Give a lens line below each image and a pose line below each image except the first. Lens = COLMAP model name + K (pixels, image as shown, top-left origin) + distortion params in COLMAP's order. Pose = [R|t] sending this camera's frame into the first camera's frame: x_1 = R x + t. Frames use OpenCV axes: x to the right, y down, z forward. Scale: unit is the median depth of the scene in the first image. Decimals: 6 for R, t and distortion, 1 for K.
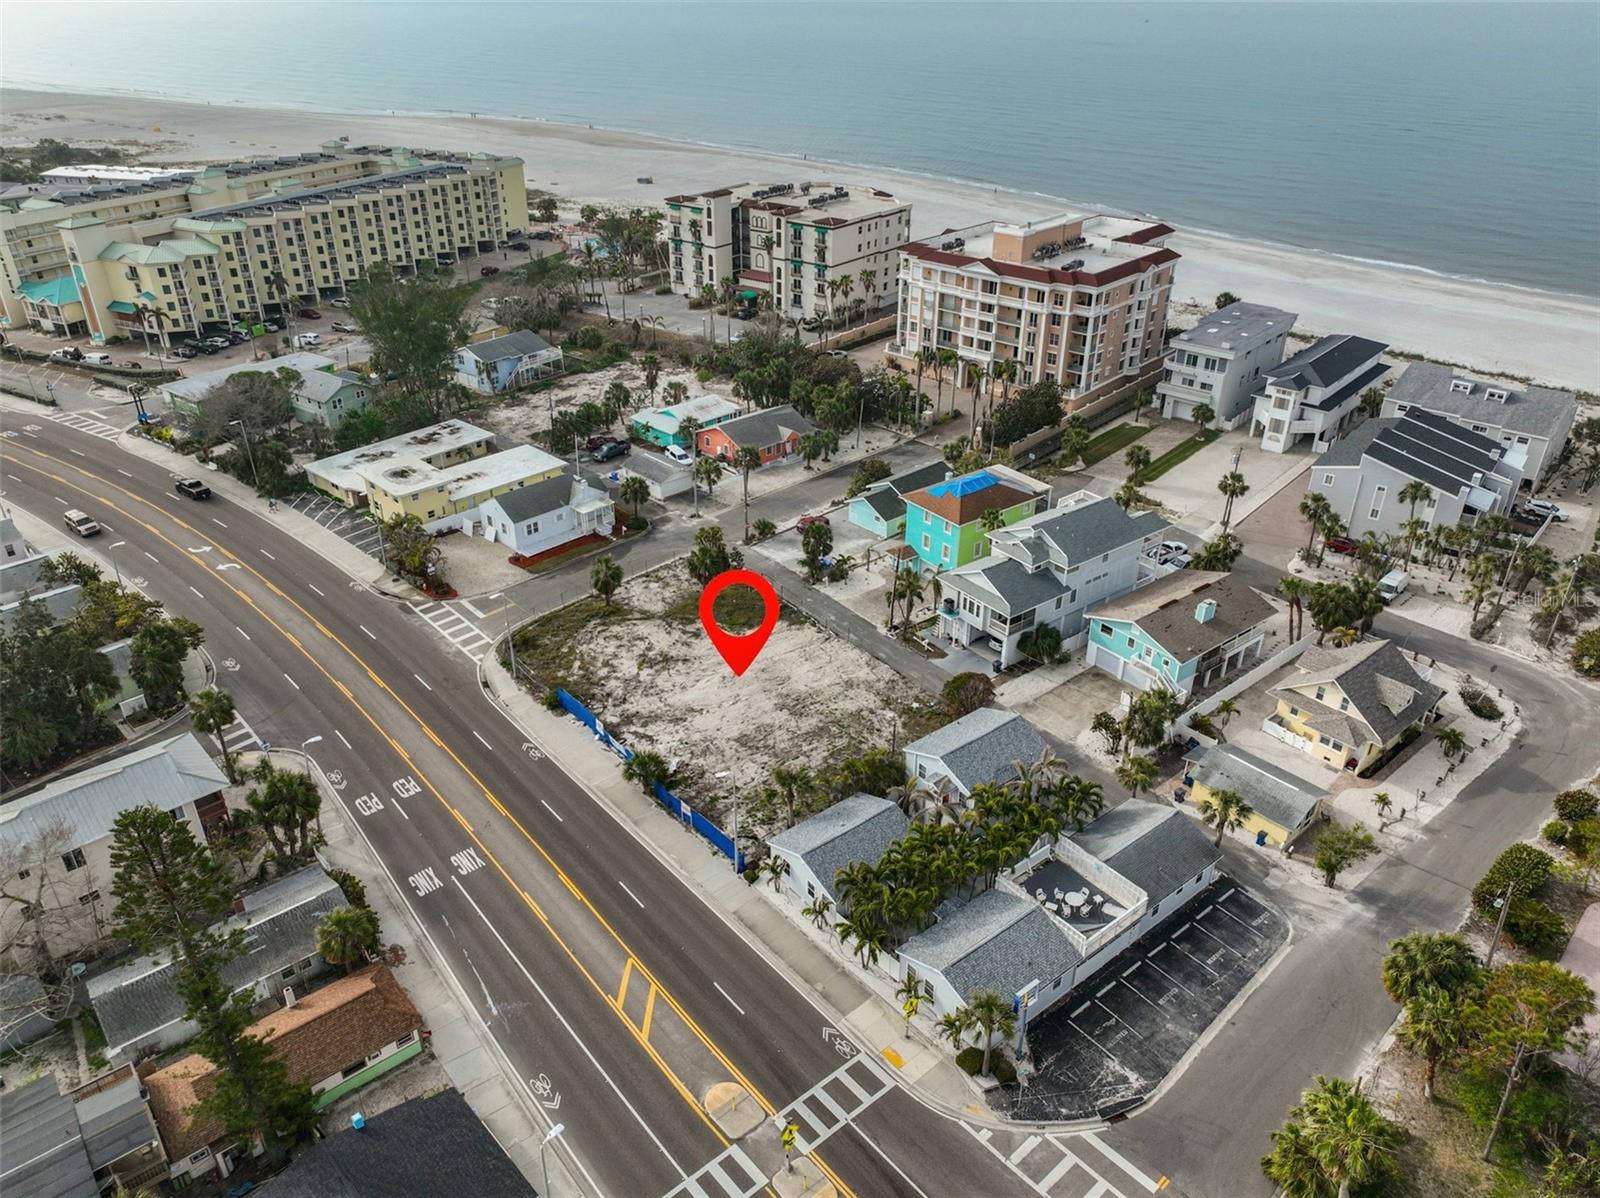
lens RADIAL K [[1115.2, 0, 800.0], [0, 1115.2, 599.0], [0, 0, 1]] dist [0.008170, 0.003827]
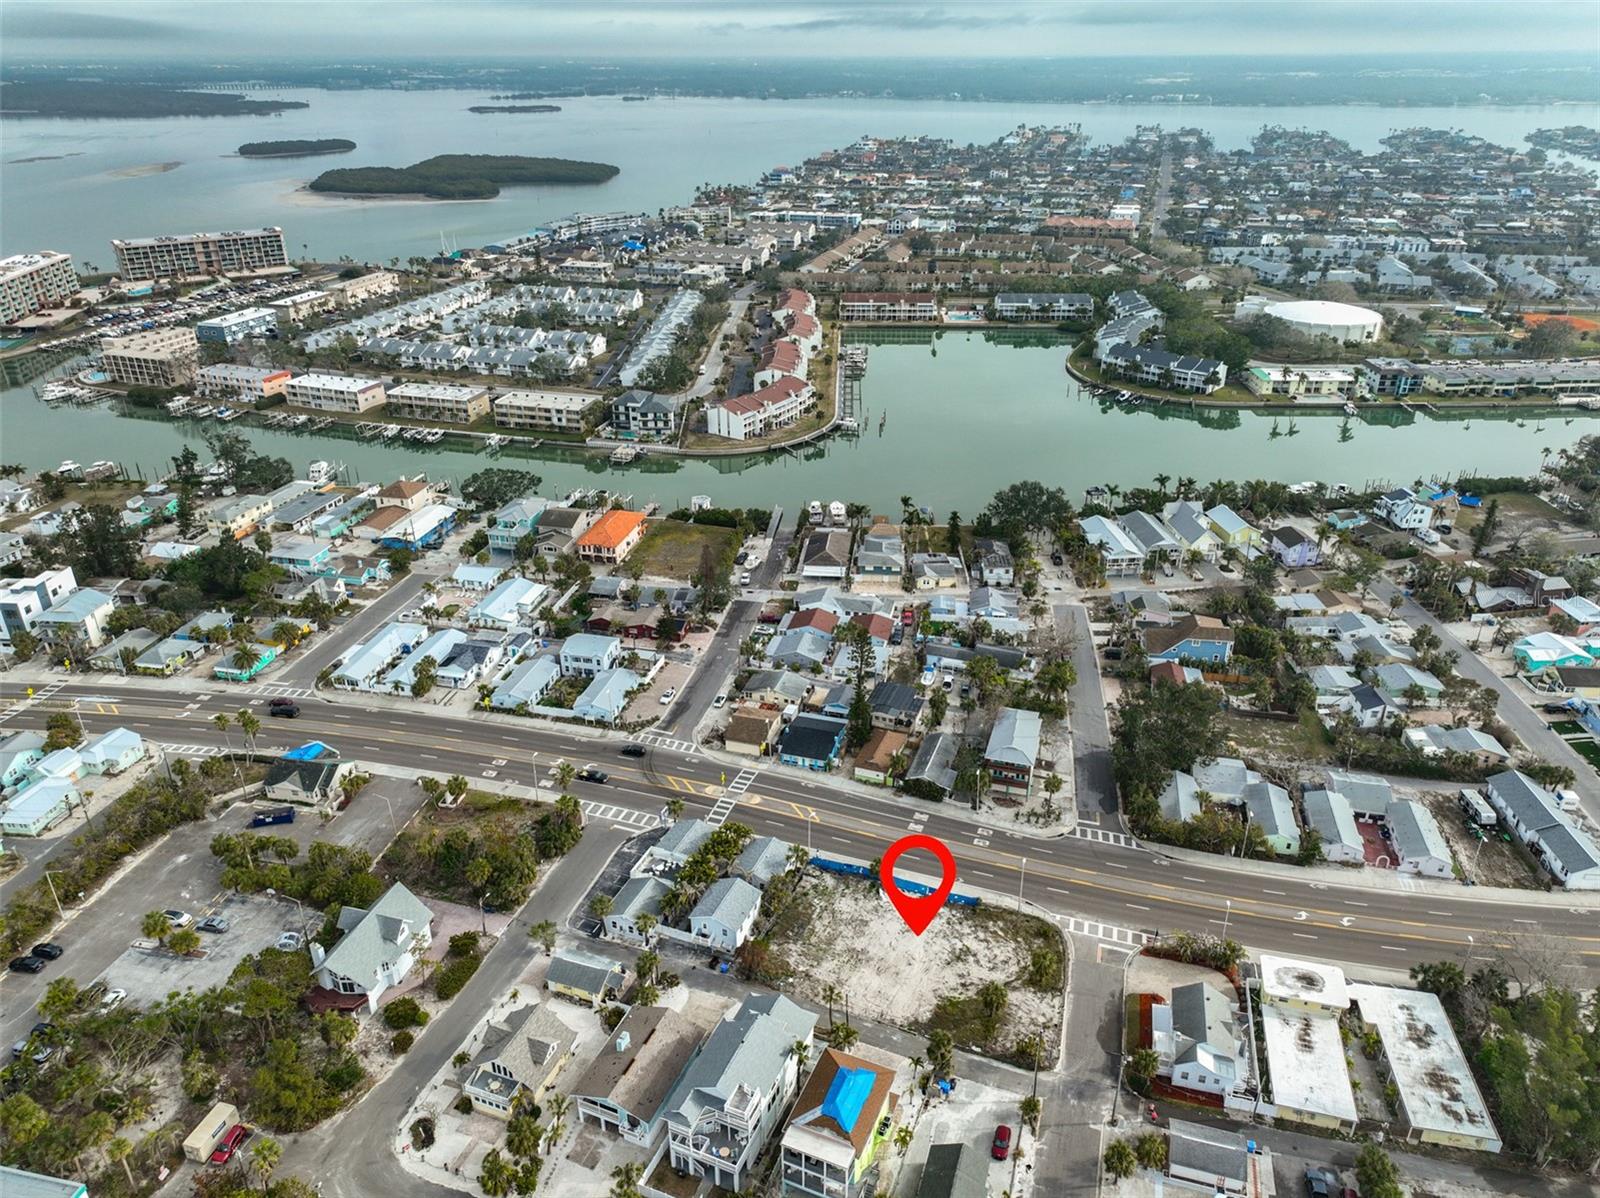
lens RADIAL K [[1123.3, 0, 806.0], [0, 1123.3, 592.4], [0, 0, 1]] dist [0.003664, 0.012581]
pose [[-0.869024, 0.211904, -0.447095, 0.494516], [-0.245128, 0.600545, 0.761090, -1.052447], [0.429779, 0.771001, -0.469945, 0.973929]]
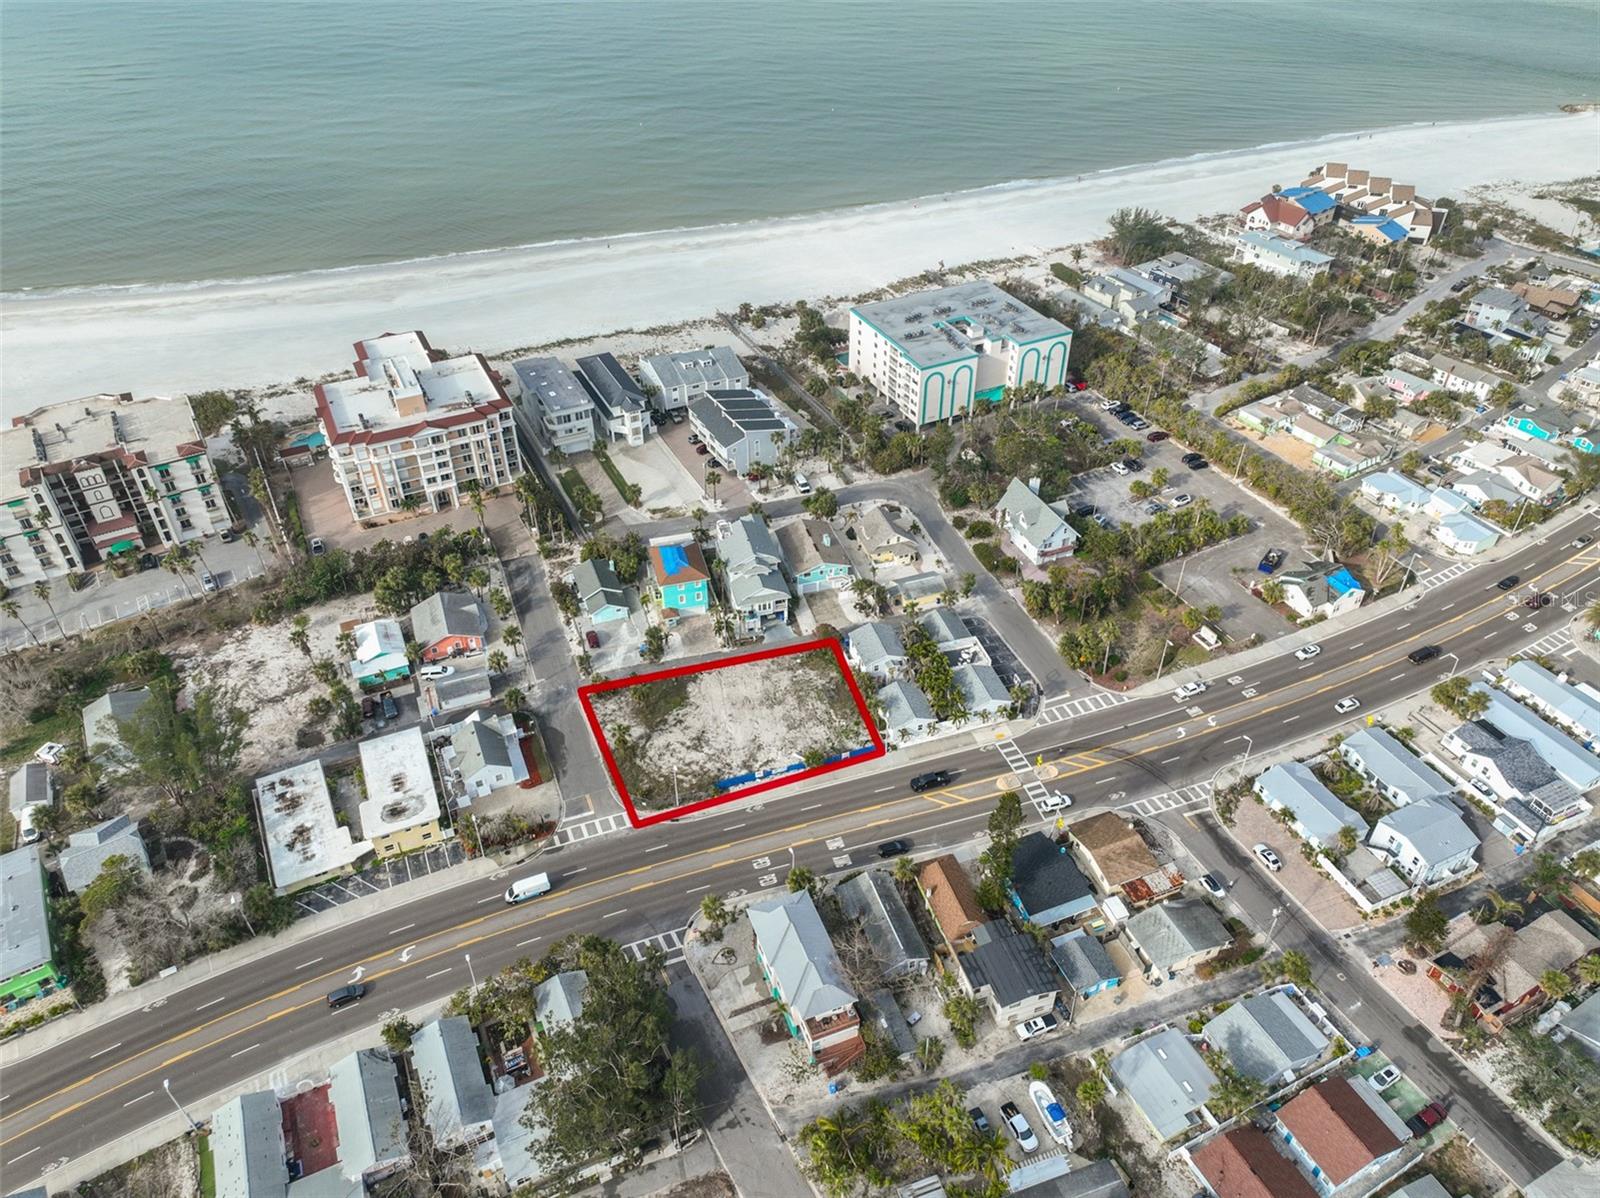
lens RADIAL K [[1123.3, 0, 806.0], [0, 1123.3, 592.4], [0, 0, 1]] dist [0.003664, 0.012581]
pose [[0.369685, -0.576796, 0.728450, -0.912047], [0.458773, 0.795072, 0.396723, -0.562475], [-0.807998, 0.187531, 0.558544, -0.091262]]
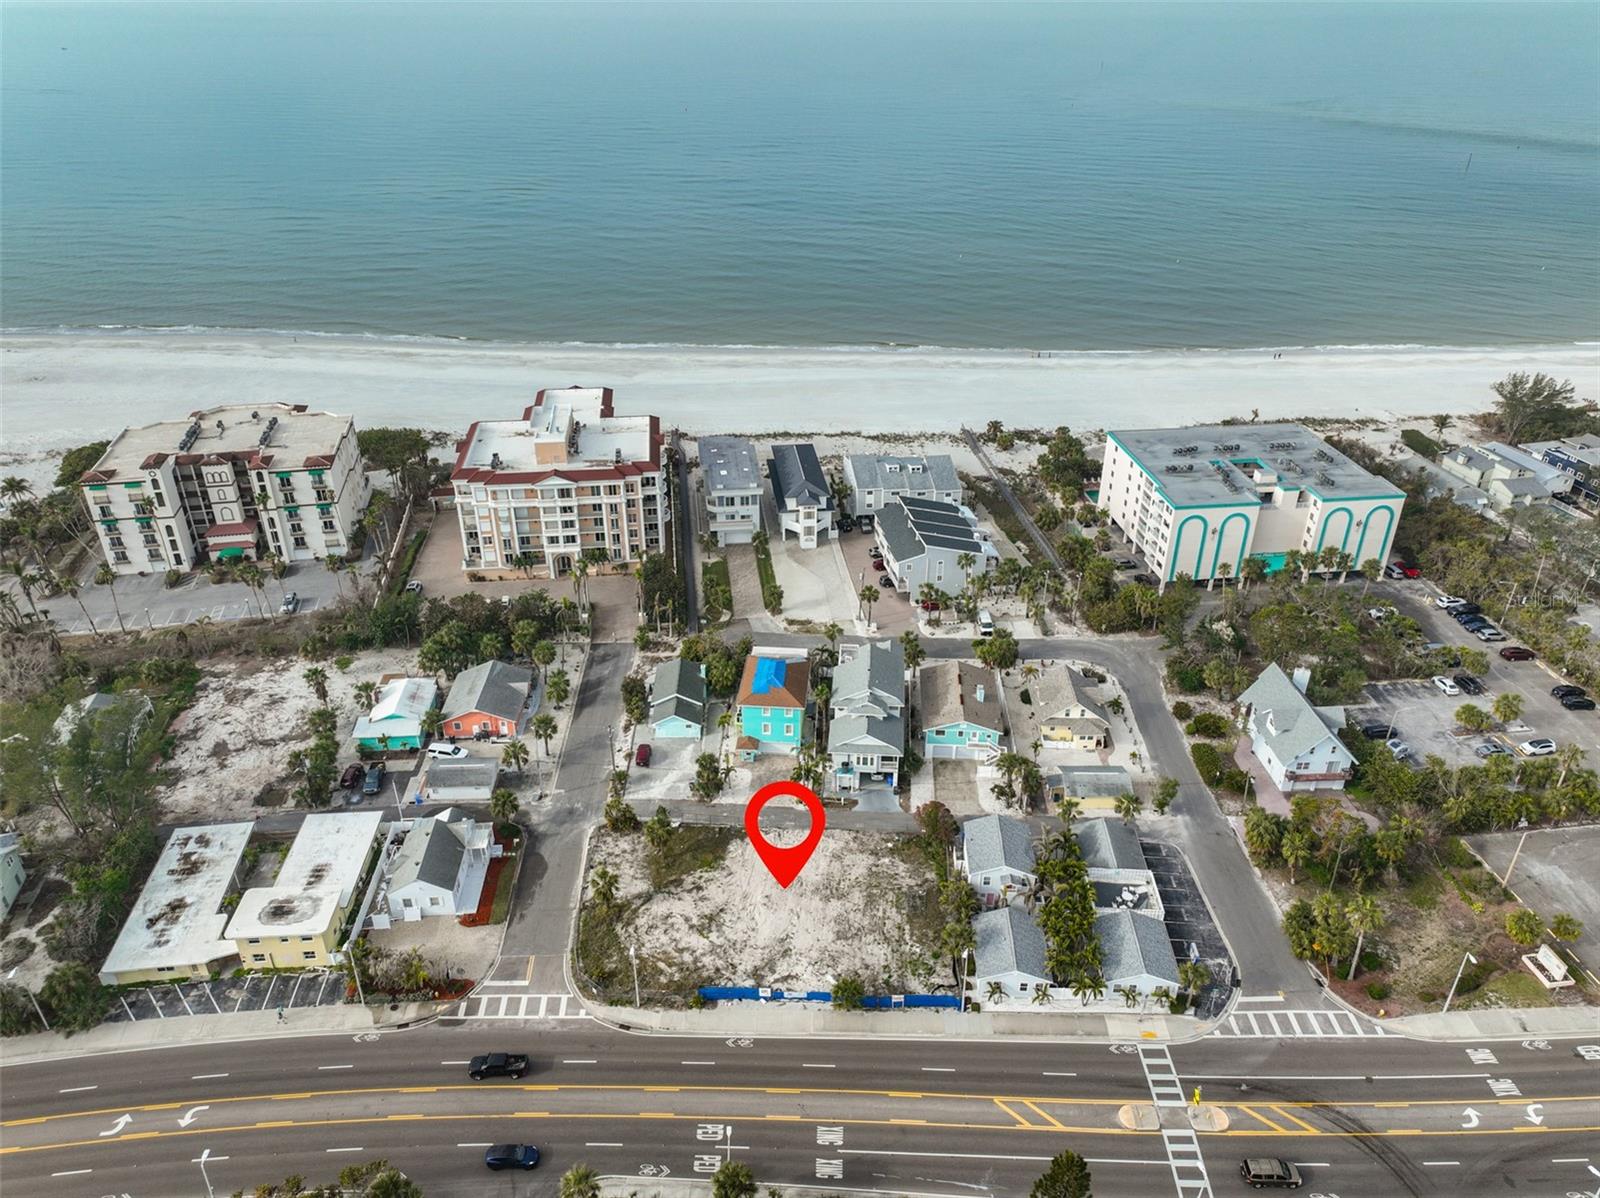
lens RADIAL K [[1123.3, 0, 806.0], [0, 1123.3, 592.4], [0, 0, 1]] dist [0.003664, 0.012581]
pose [[0.661029, -0.366177, 0.654947, -0.558369], [0.366304, 0.919248, 0.144240, -0.315798], [-0.654875, 0.144563, 0.741781, -0.007827]]
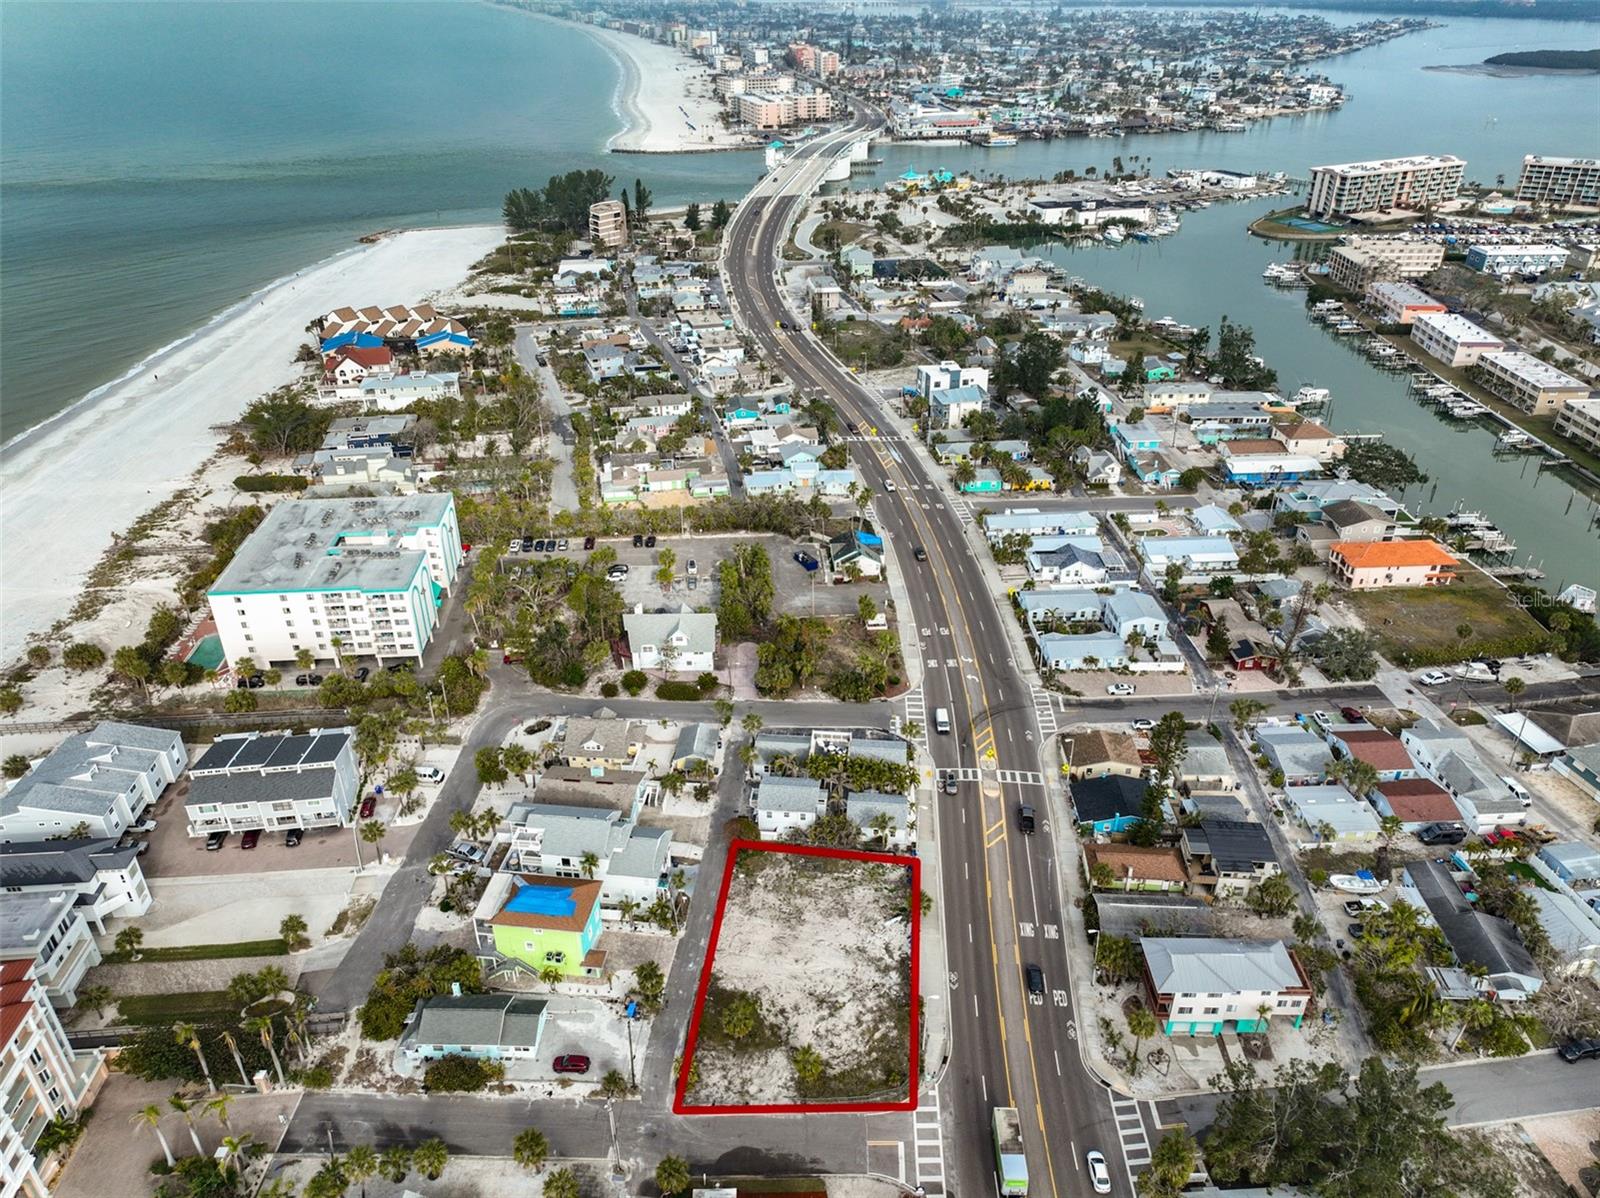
lens RADIAL K [[1123.3, 0, 806.0], [0, 1123.3, 592.4], [0, 0, 1]] dist [0.003664, 0.012581]
pose [[-0.720955, -0.343850, 0.601657, -0.576663], [0.336343, 0.585469, 0.737631, -0.945934], [-0.605886, 0.734162, -0.306445, 0.832920]]
